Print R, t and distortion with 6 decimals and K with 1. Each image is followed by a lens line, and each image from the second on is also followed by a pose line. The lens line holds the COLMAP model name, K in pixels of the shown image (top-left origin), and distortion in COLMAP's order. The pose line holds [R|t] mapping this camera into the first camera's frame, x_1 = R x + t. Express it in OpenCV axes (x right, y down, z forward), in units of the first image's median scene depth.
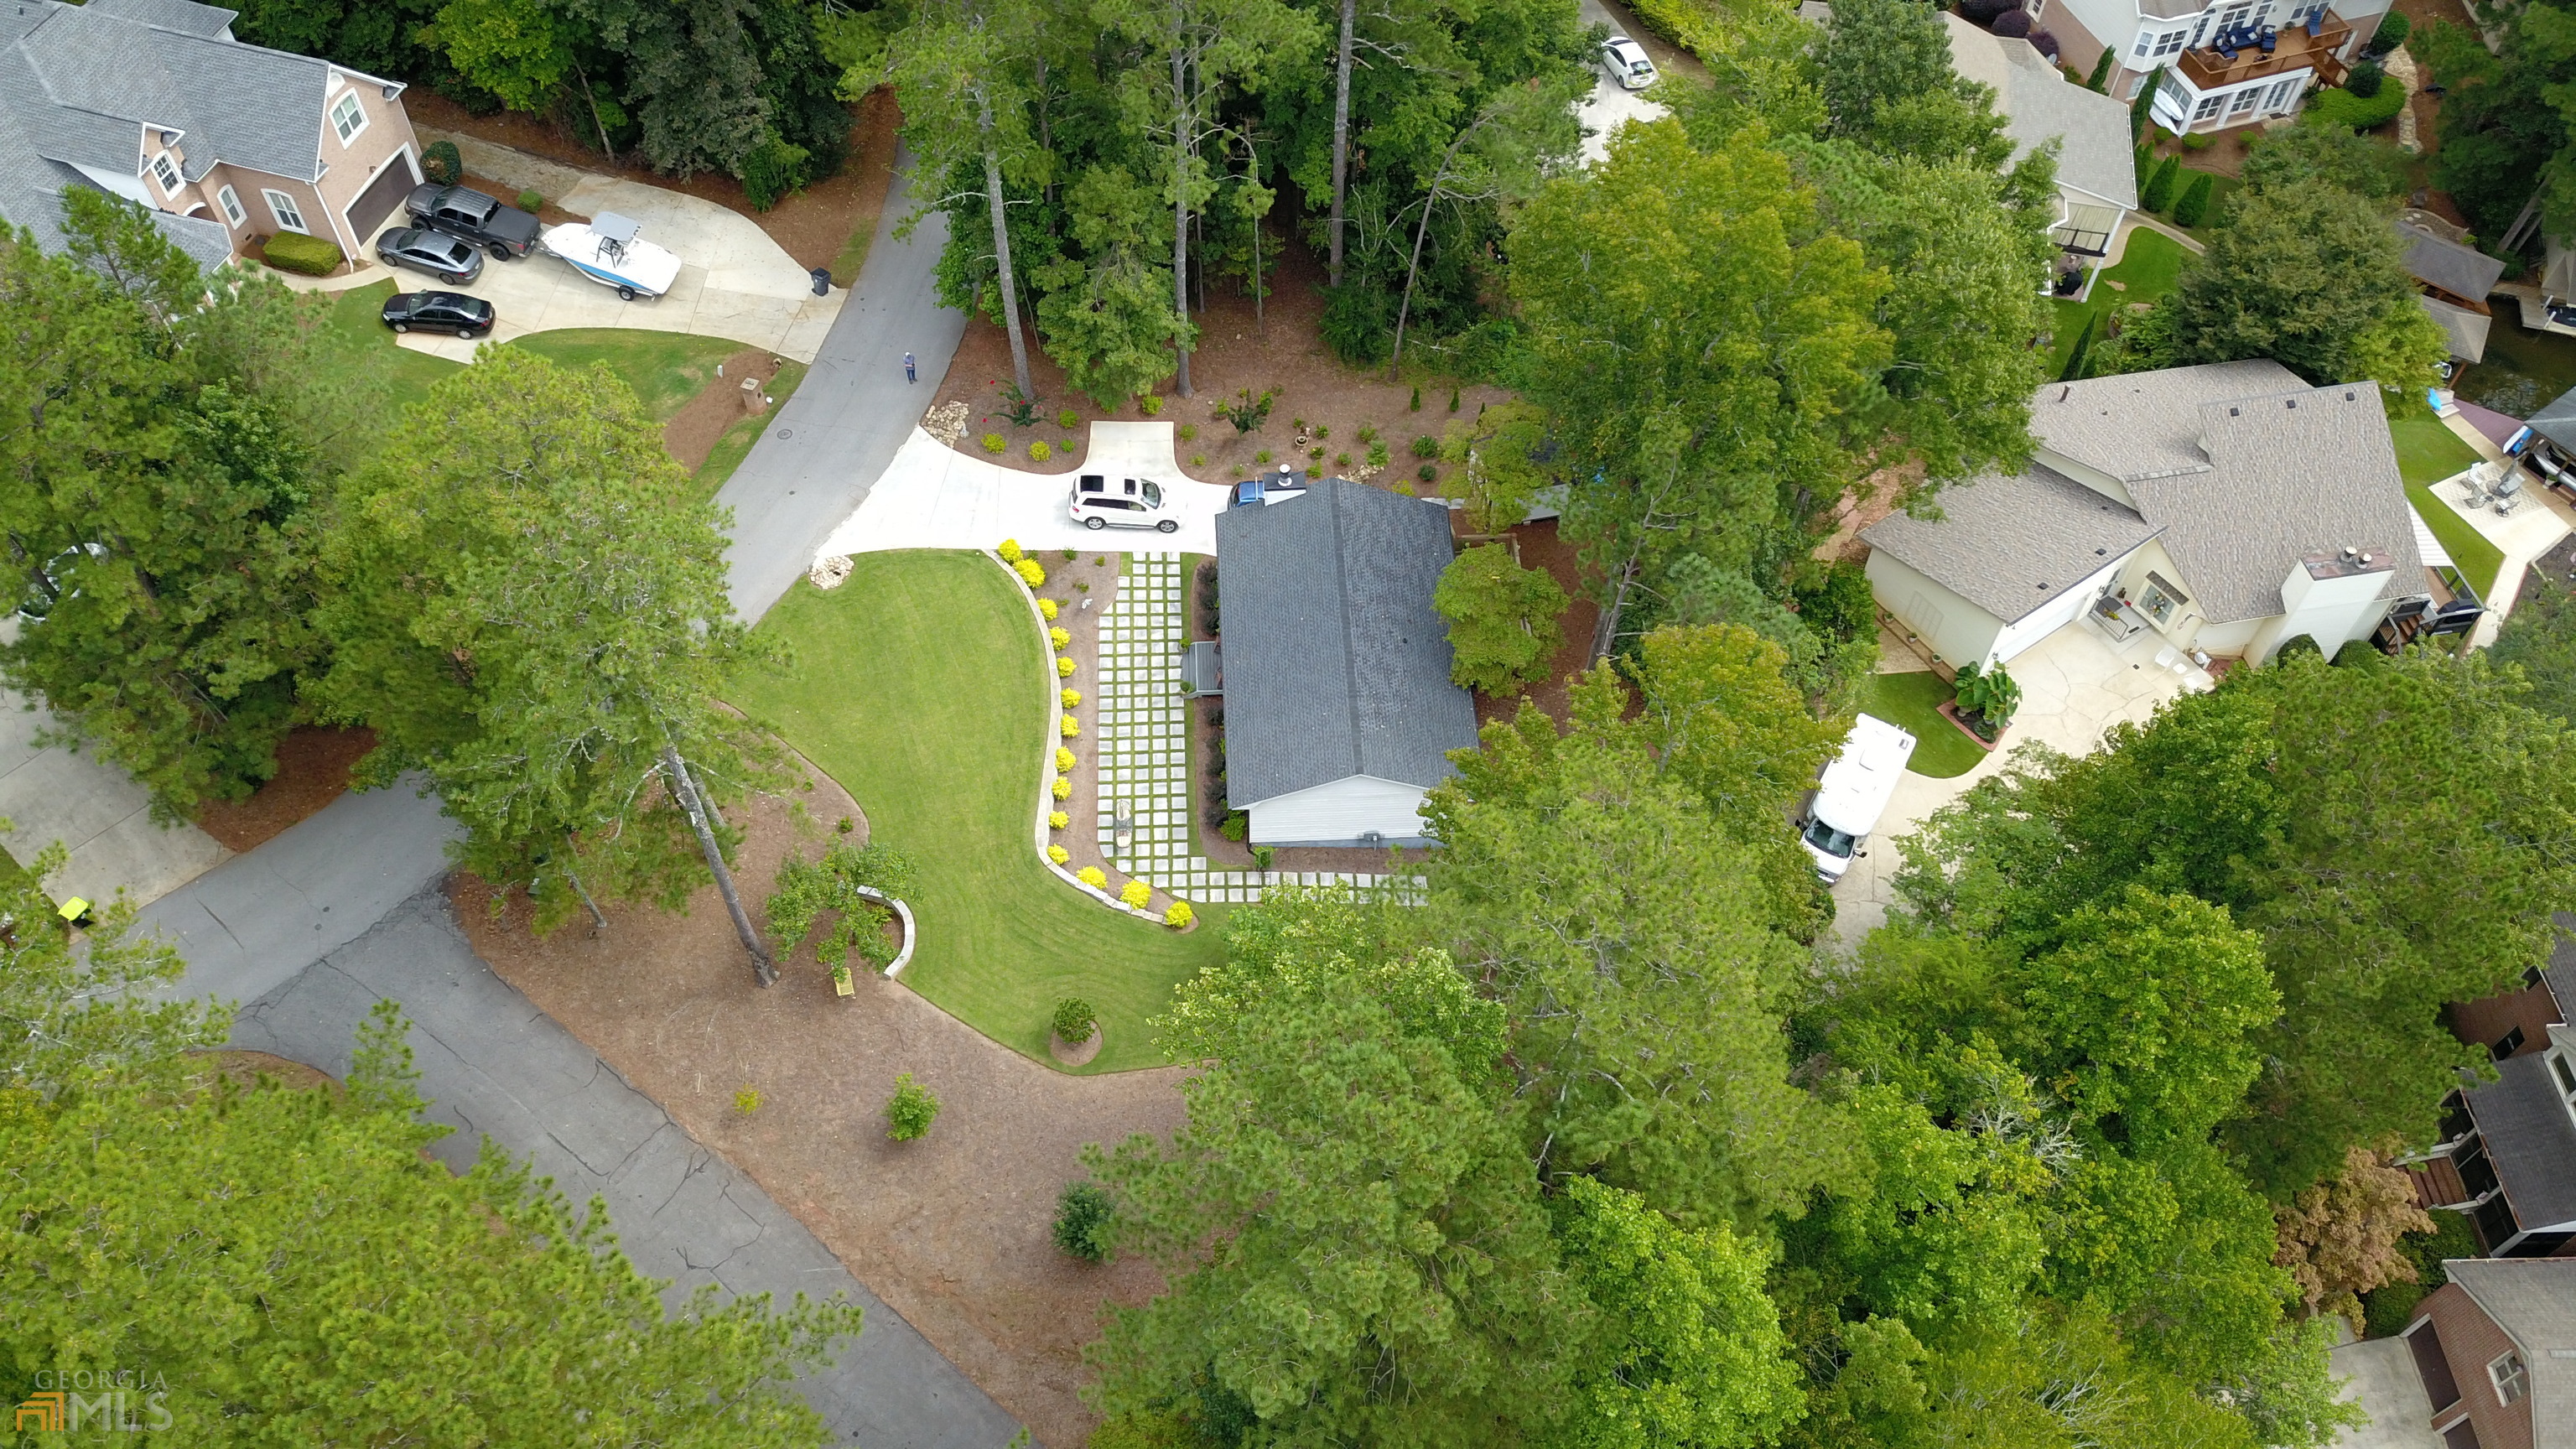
lens RADIAL K [[1935.7, 0, 1289.4], [0, 1935.7, 726.6], [0, 0, 1]] dist [0.009682, -0.001597]
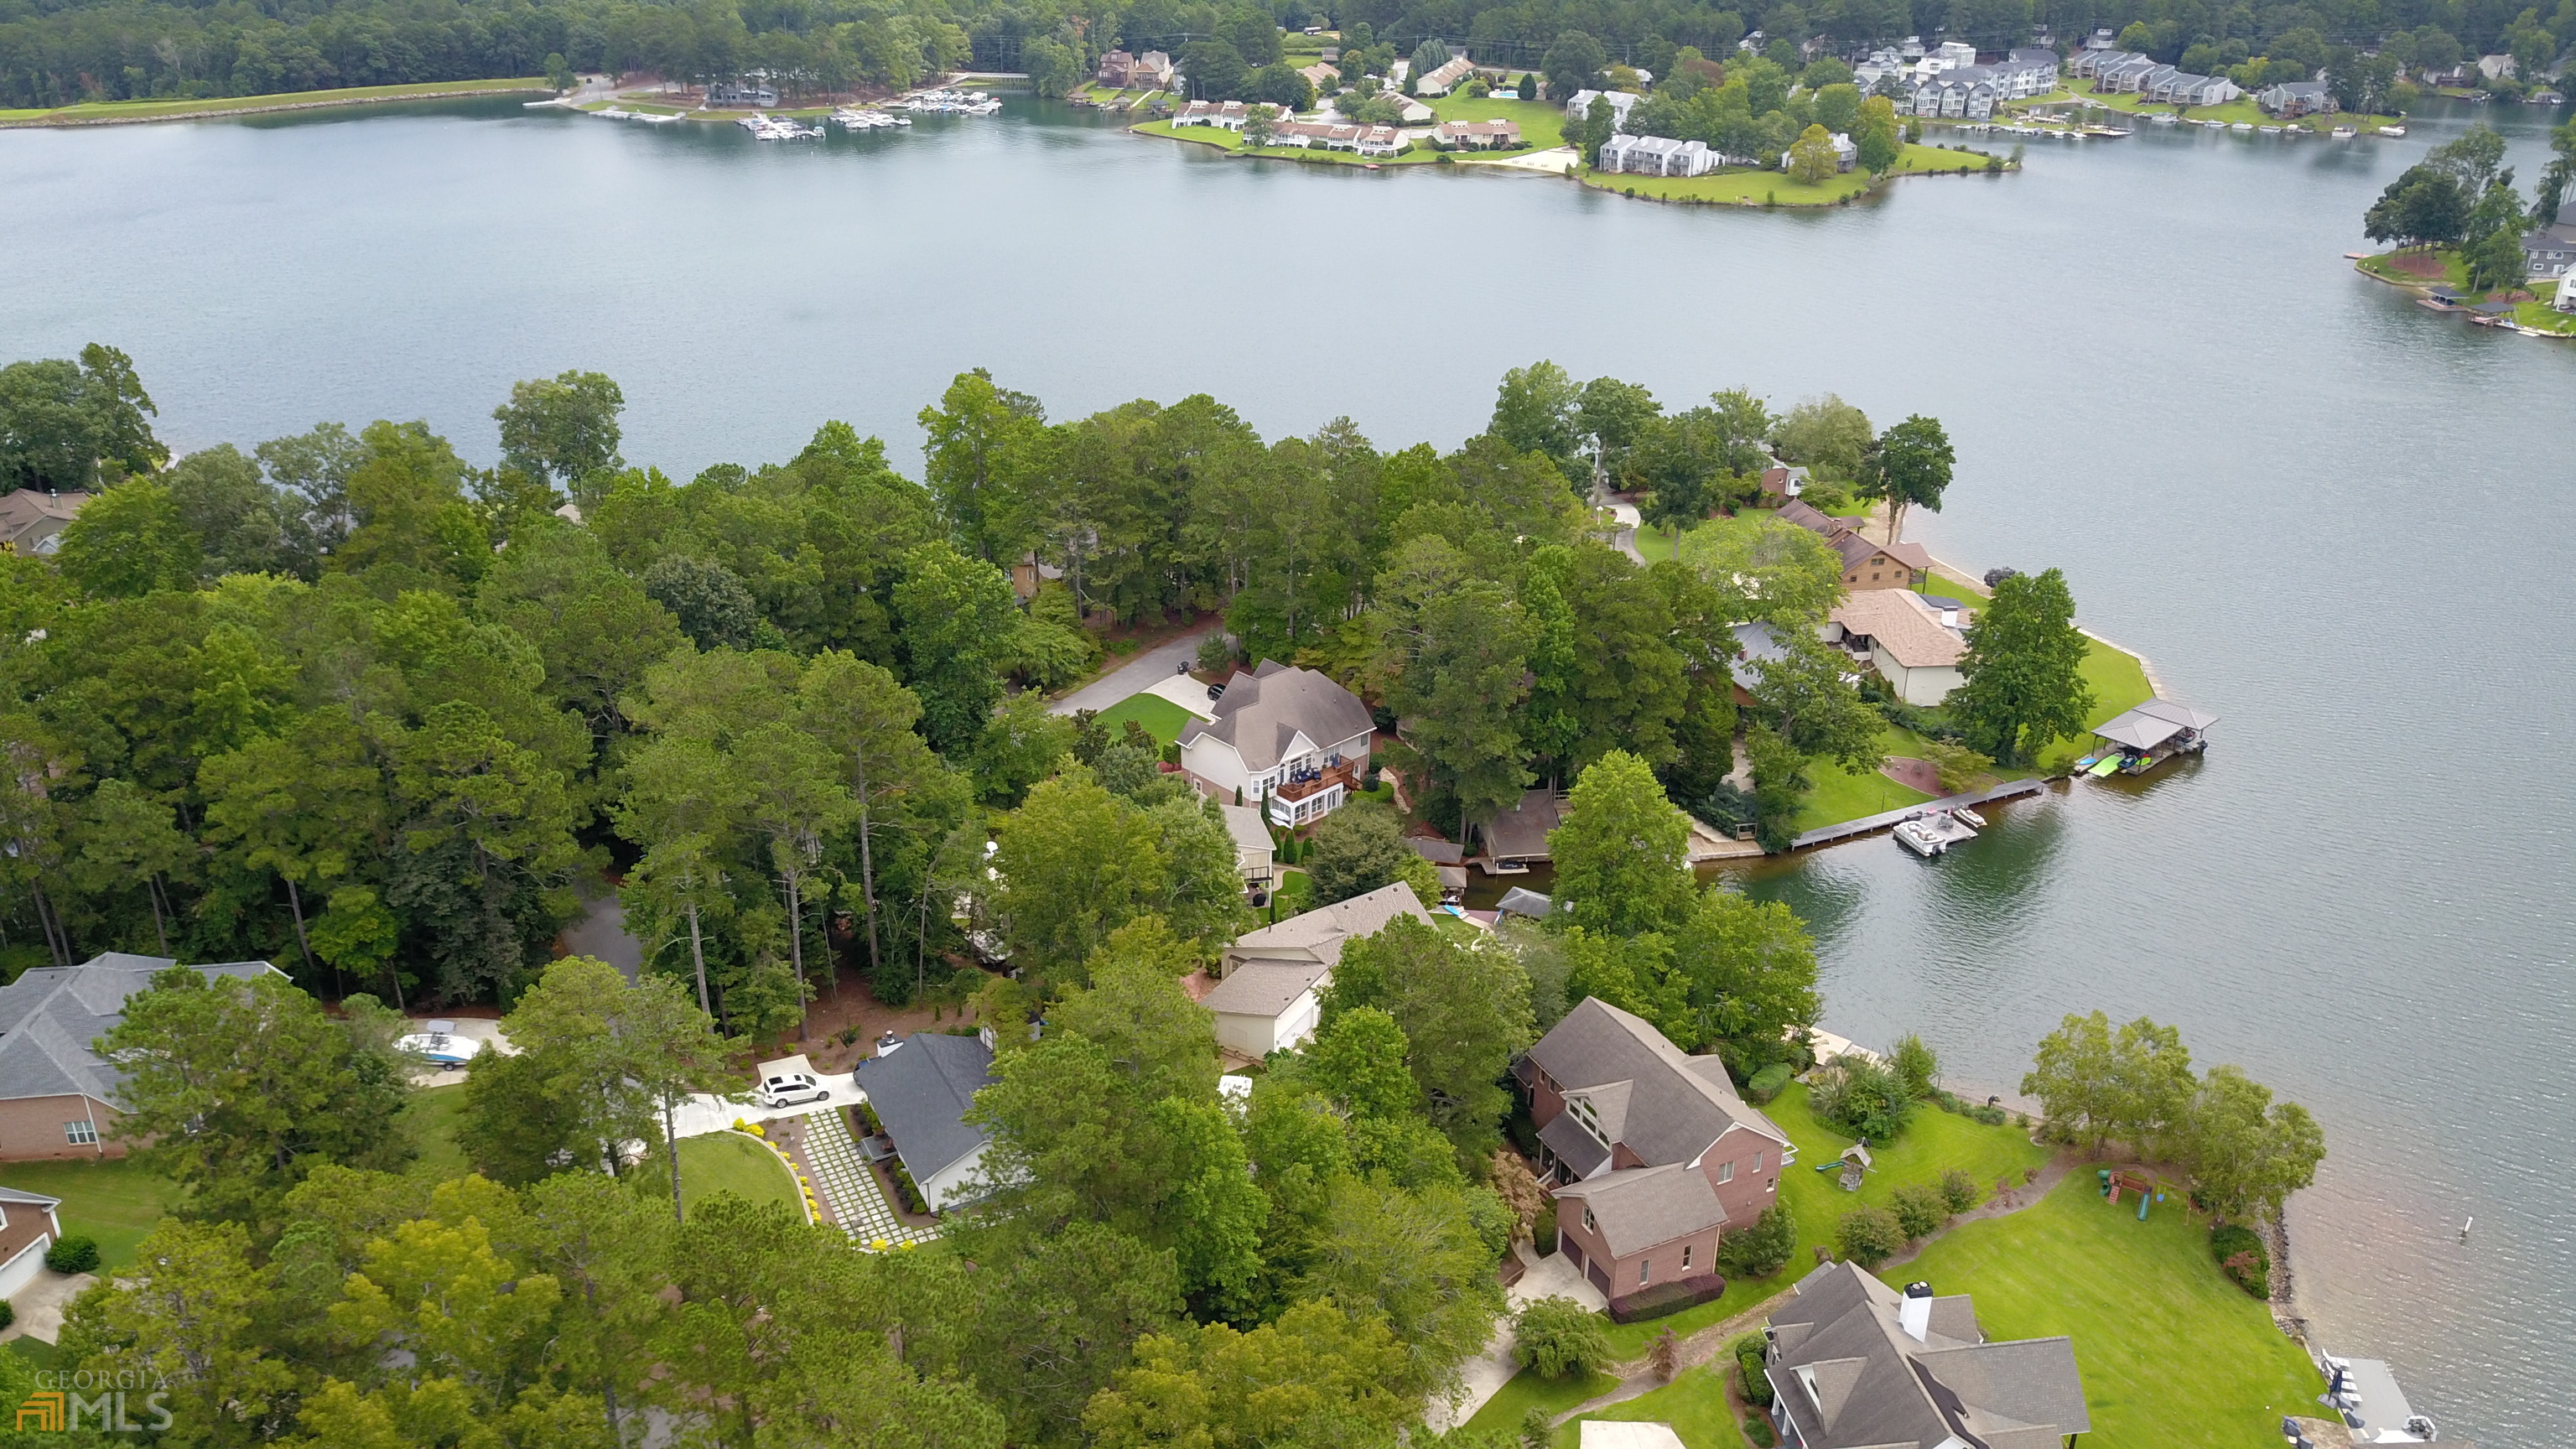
lens RADIAL K [[1935.7, 0, 1288.0], [0, 1935.7, 723.9], [0, 0, 1]] dist [0.009682, -0.001597]
pose [[0.906196, -0.173229, 0.385746, -0.289531], [0.340119, 0.840627, -0.421503, 0.477025], [-0.251252, 0.513164, 0.820692, -0.684751]]
